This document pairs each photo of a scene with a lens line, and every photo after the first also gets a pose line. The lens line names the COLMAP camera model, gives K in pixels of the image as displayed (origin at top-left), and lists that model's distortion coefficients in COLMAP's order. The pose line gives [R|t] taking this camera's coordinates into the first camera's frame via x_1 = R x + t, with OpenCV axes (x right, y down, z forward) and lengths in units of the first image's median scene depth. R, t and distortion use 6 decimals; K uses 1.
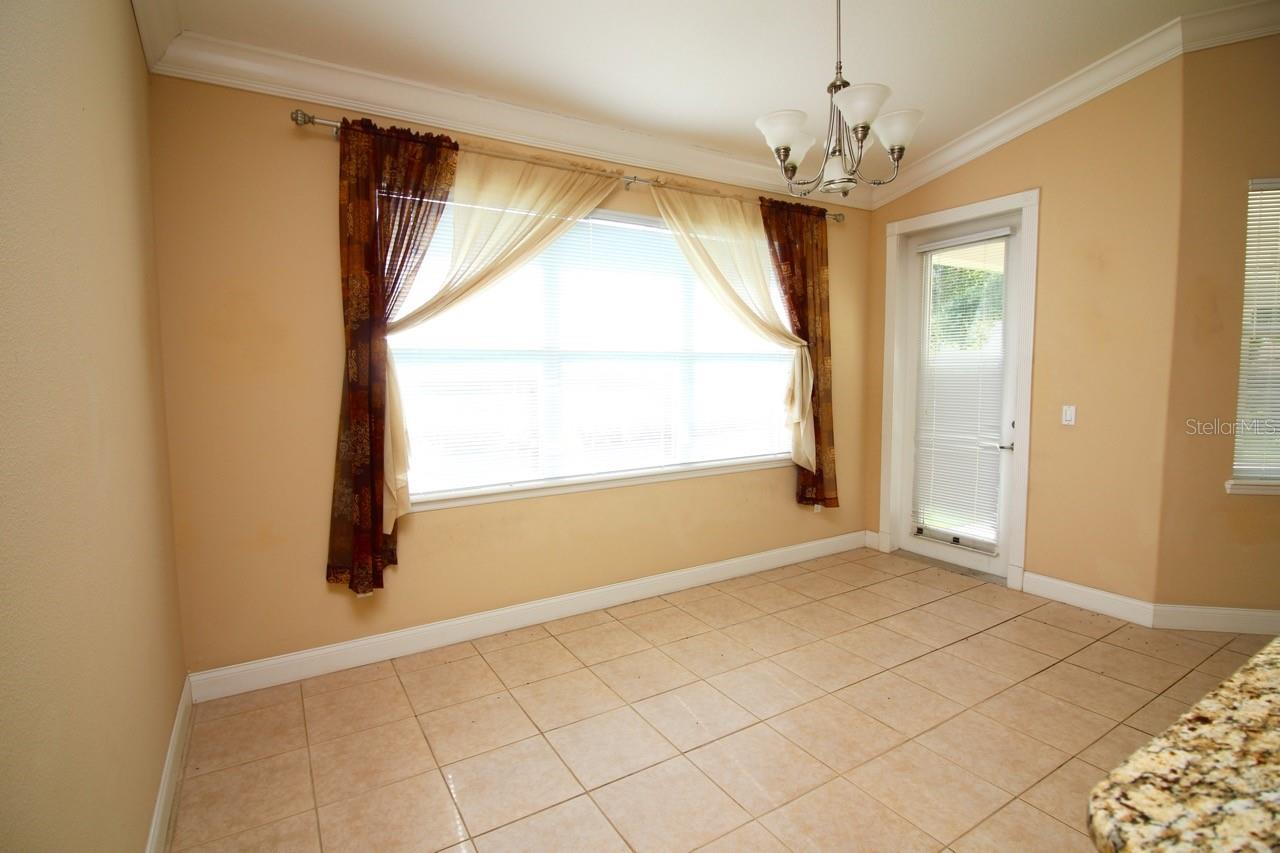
lens RADIAL K [[604.3, 0, 635.8], [0, 604.3, 418.3], [0, 0, 1]] dist [-0.001073, -0.012184]
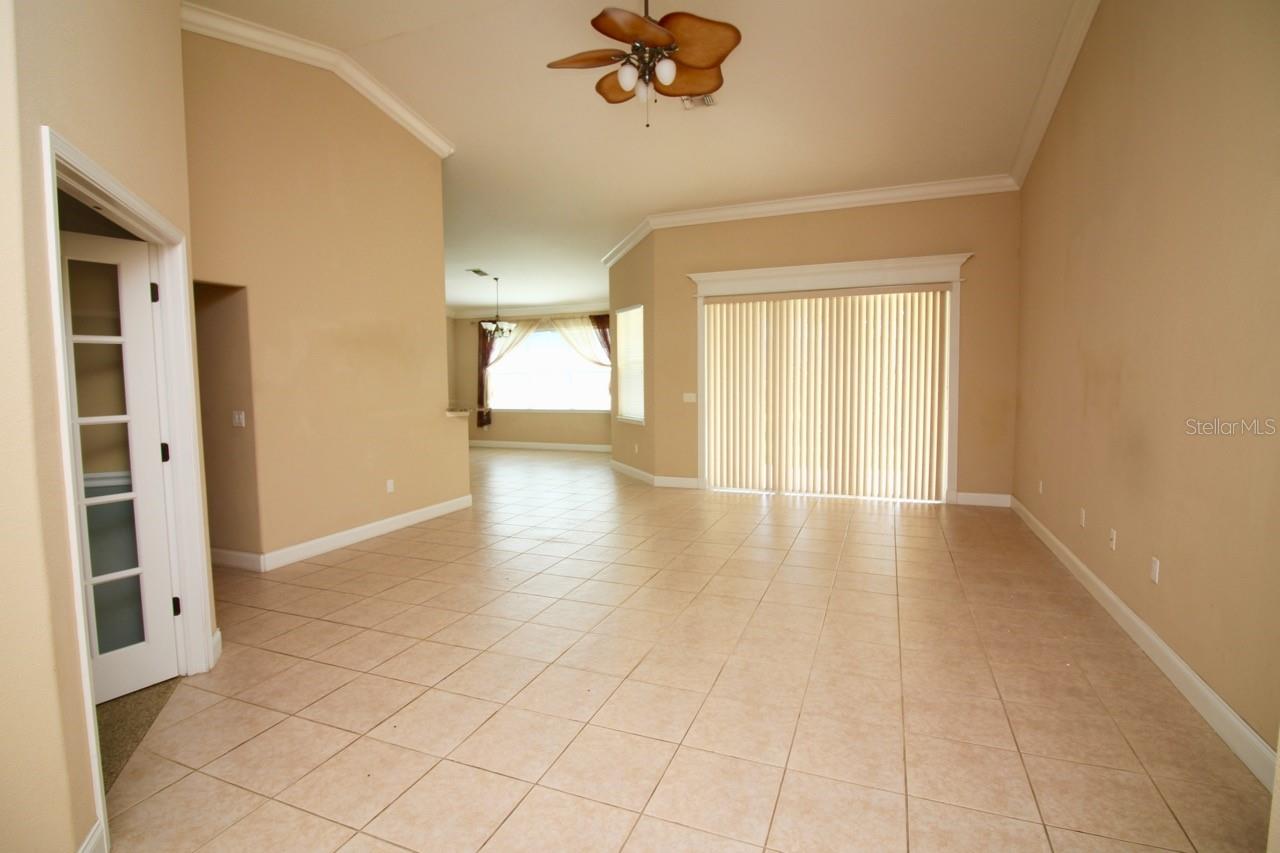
lens RADIAL K [[604.3, 0, 635.8], [0, 604.3, 418.3], [0, 0, 1]] dist [-0.001073, -0.012184]
pose [[0.594698, 0.055963, -0.801999, 3.162320], [-0.067017, 0.997553, 0.019914, 0.050917], [0.801151, 0.041905, 0.596994, -0.592294]]
